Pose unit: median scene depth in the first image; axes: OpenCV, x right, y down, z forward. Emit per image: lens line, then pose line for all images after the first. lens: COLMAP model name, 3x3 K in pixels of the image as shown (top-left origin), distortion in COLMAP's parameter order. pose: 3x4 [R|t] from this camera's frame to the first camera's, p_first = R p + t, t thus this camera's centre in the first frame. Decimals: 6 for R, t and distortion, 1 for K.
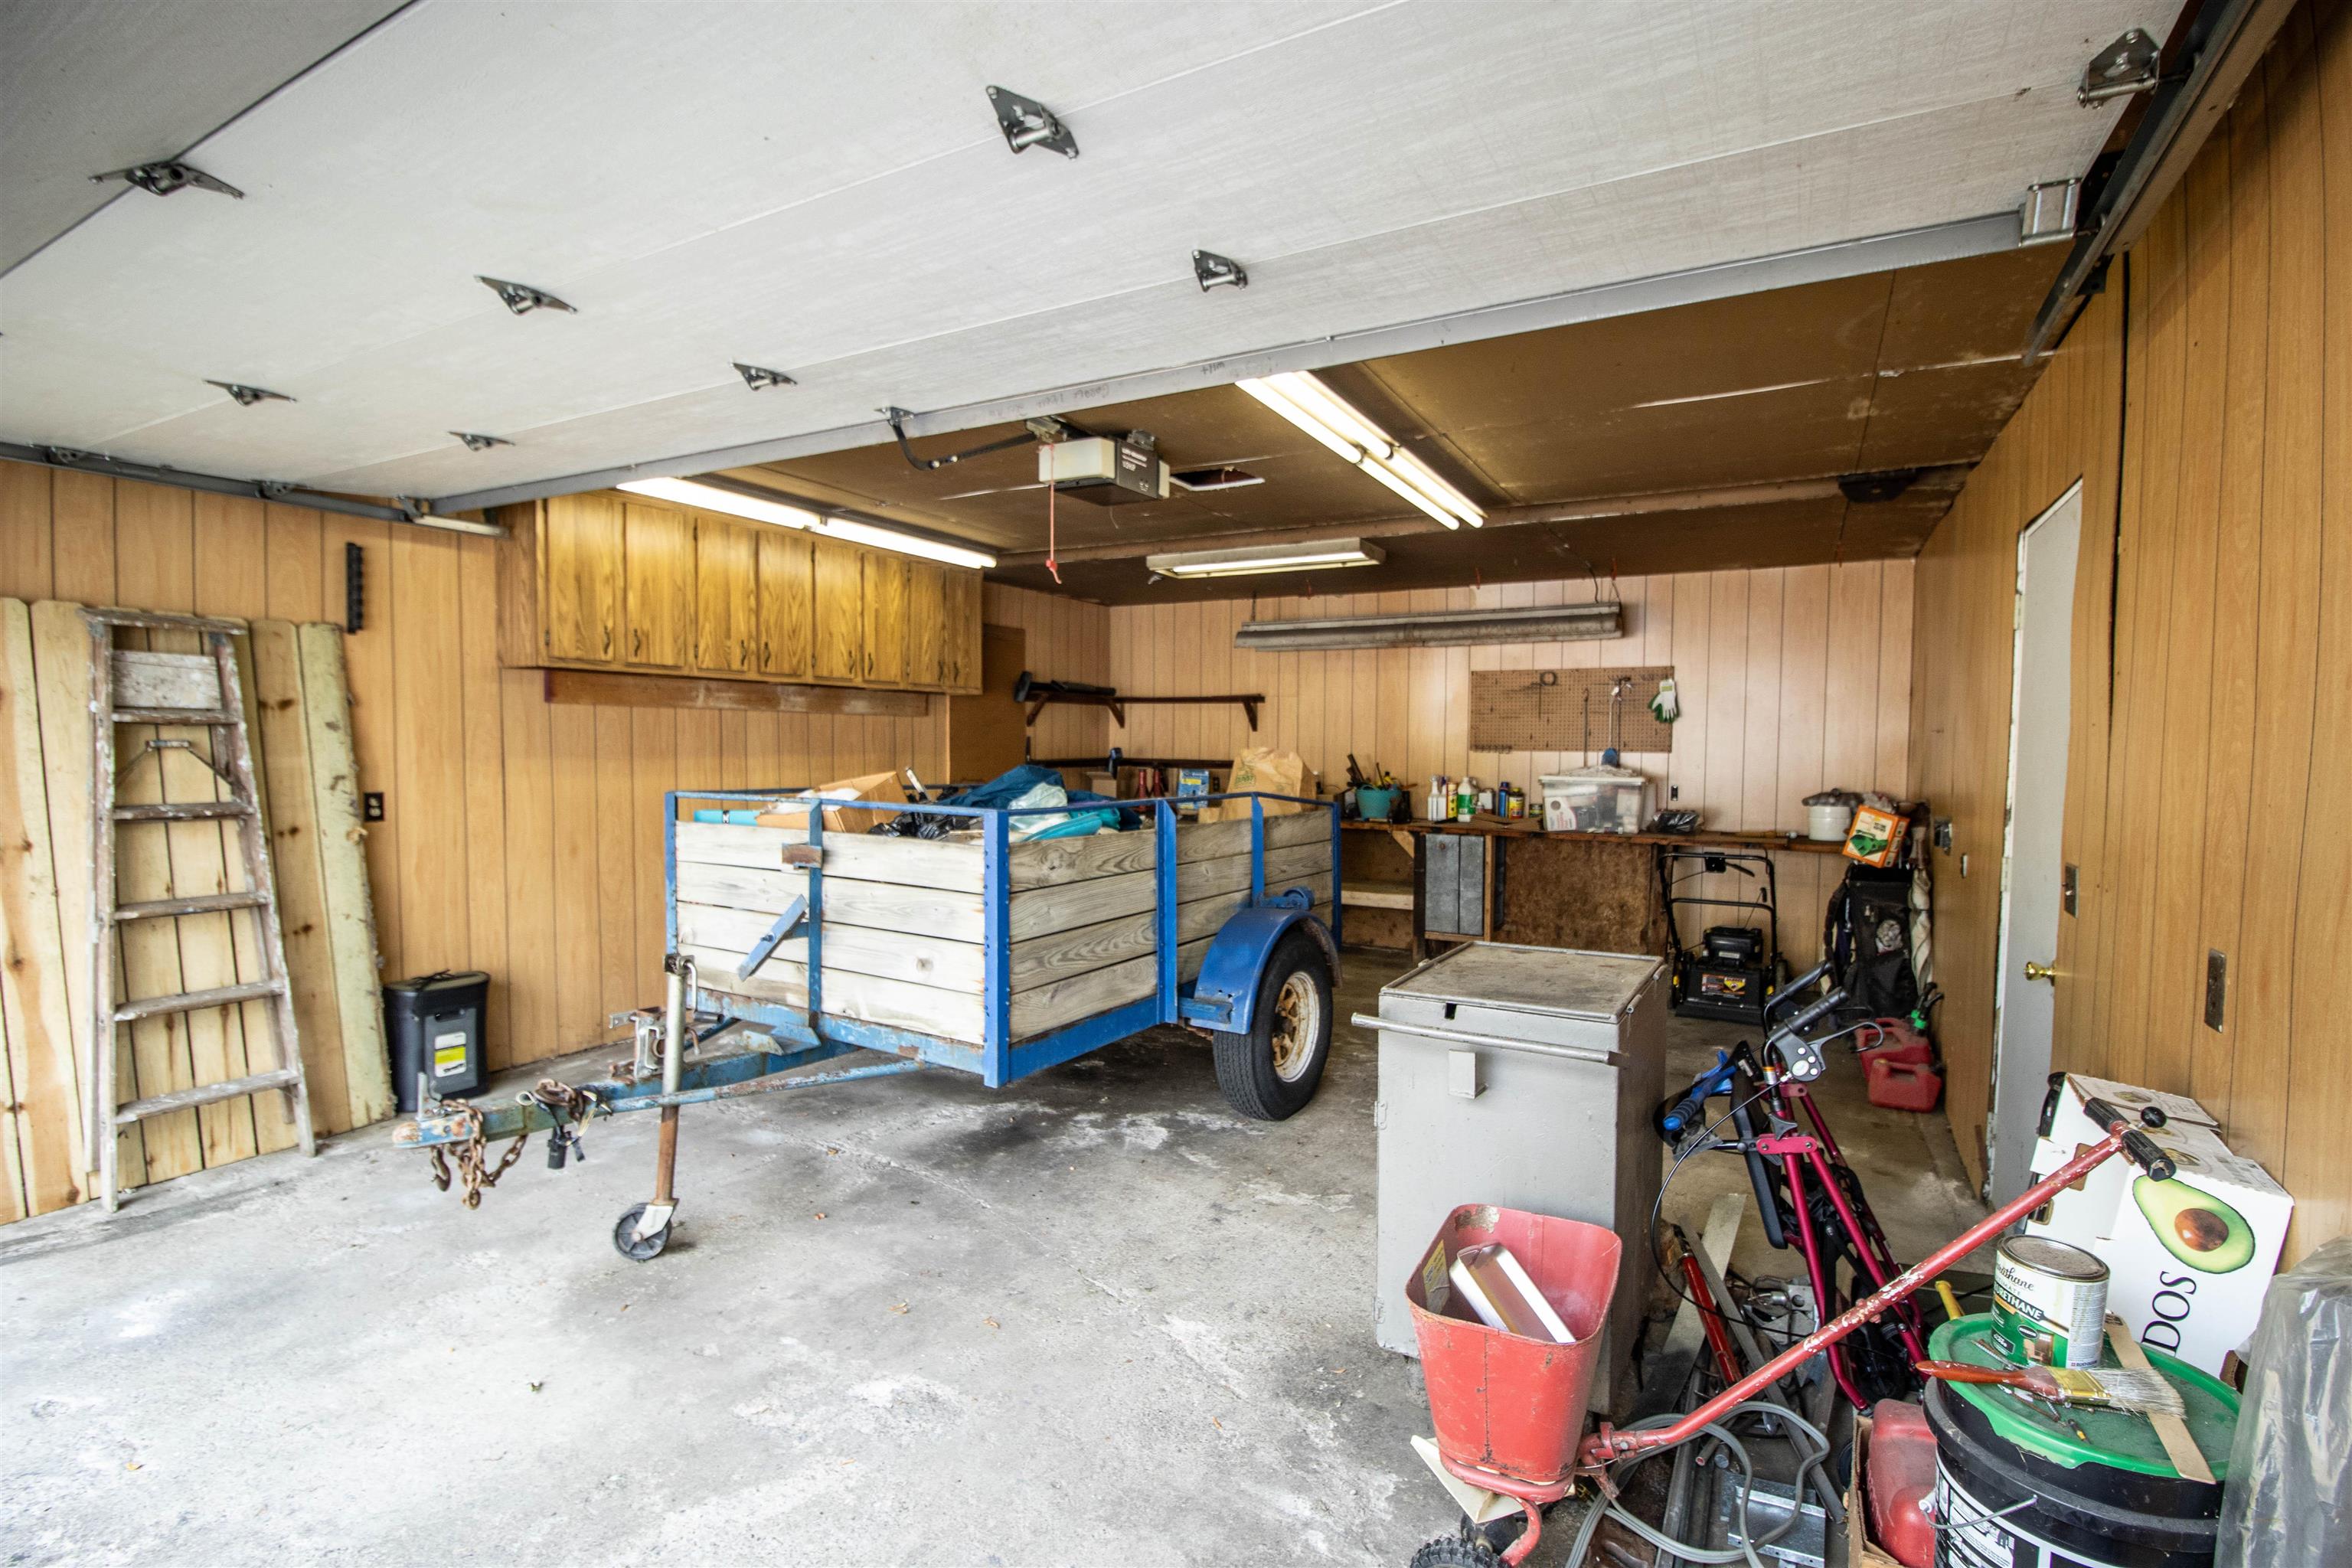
lens RADIAL K [[1109.9, 0, 1186.6], [0, 1109.9, 790.8], [0, 0, 1]] dist [-0.010436, -0.006133]
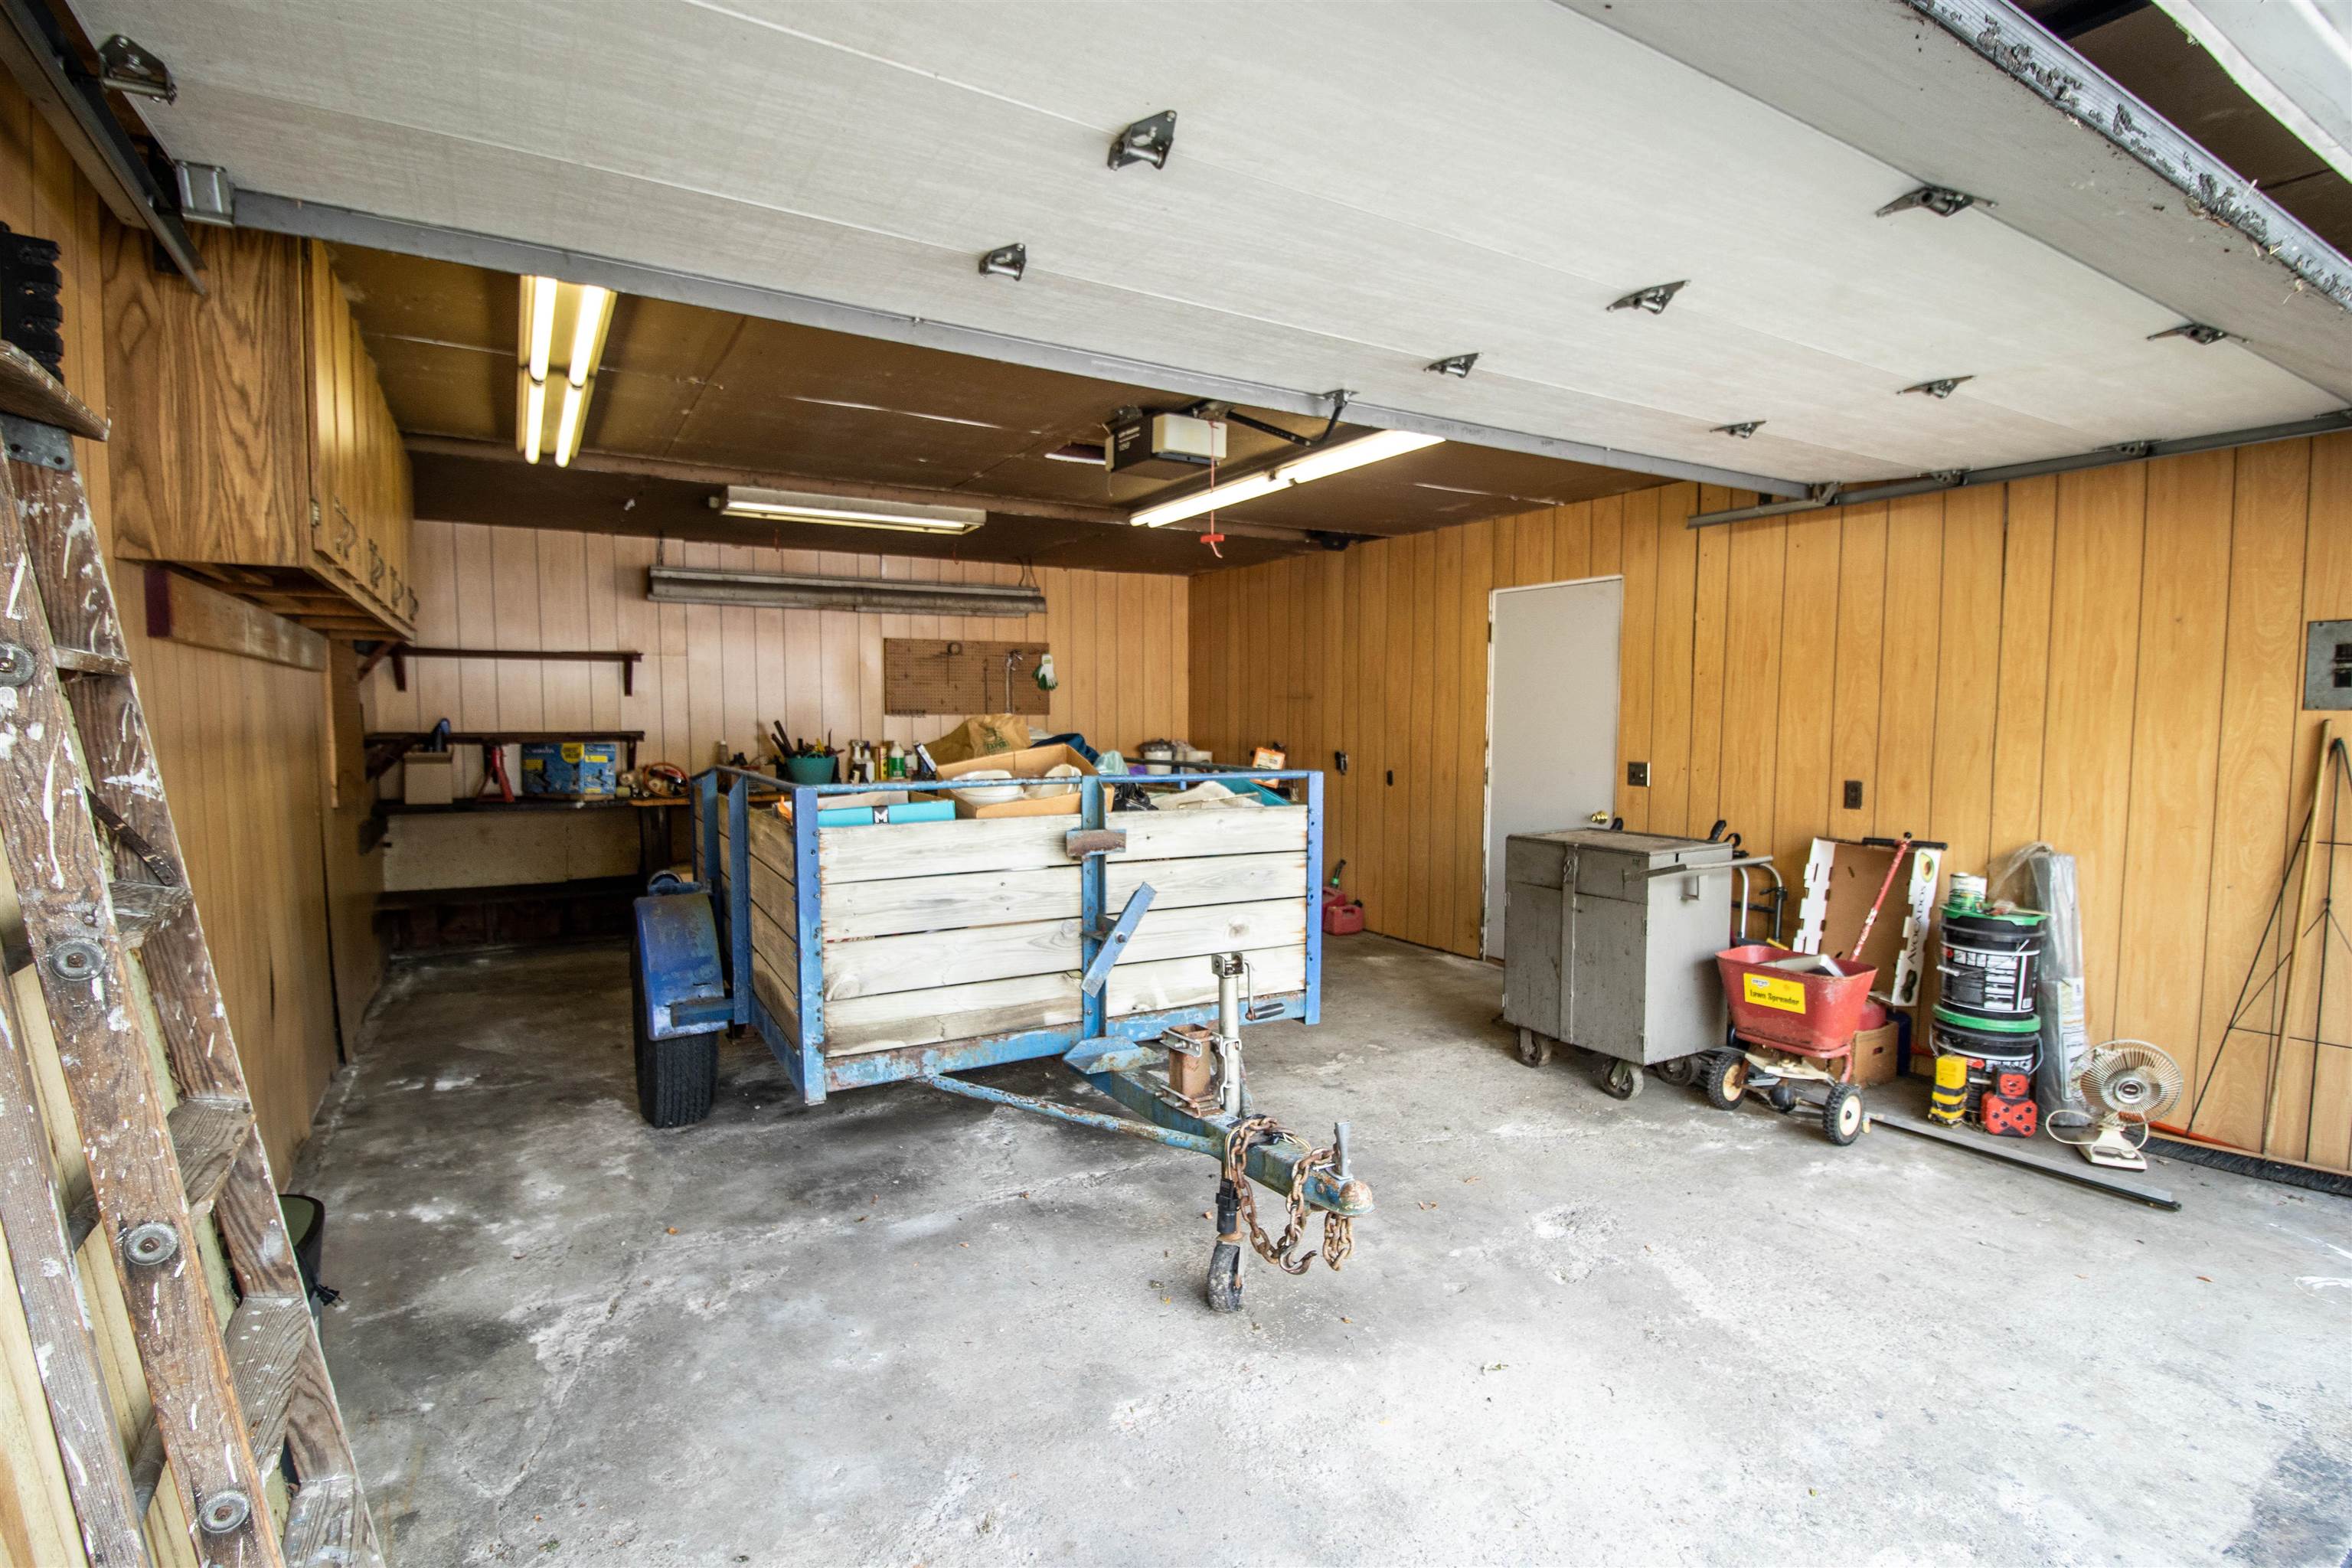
lens RADIAL K [[1109.9, 0, 1195.9], [0, 1109.9, 788.6], [0, 0, 1]] dist [-0.010436, -0.006133]
pose [[0.483551, -0.071150, 0.872420, -0.588702], [0.043659, 0.997411, 0.057145, -0.016663], [-0.874227, 0.010457, 0.485405, 0.284177]]
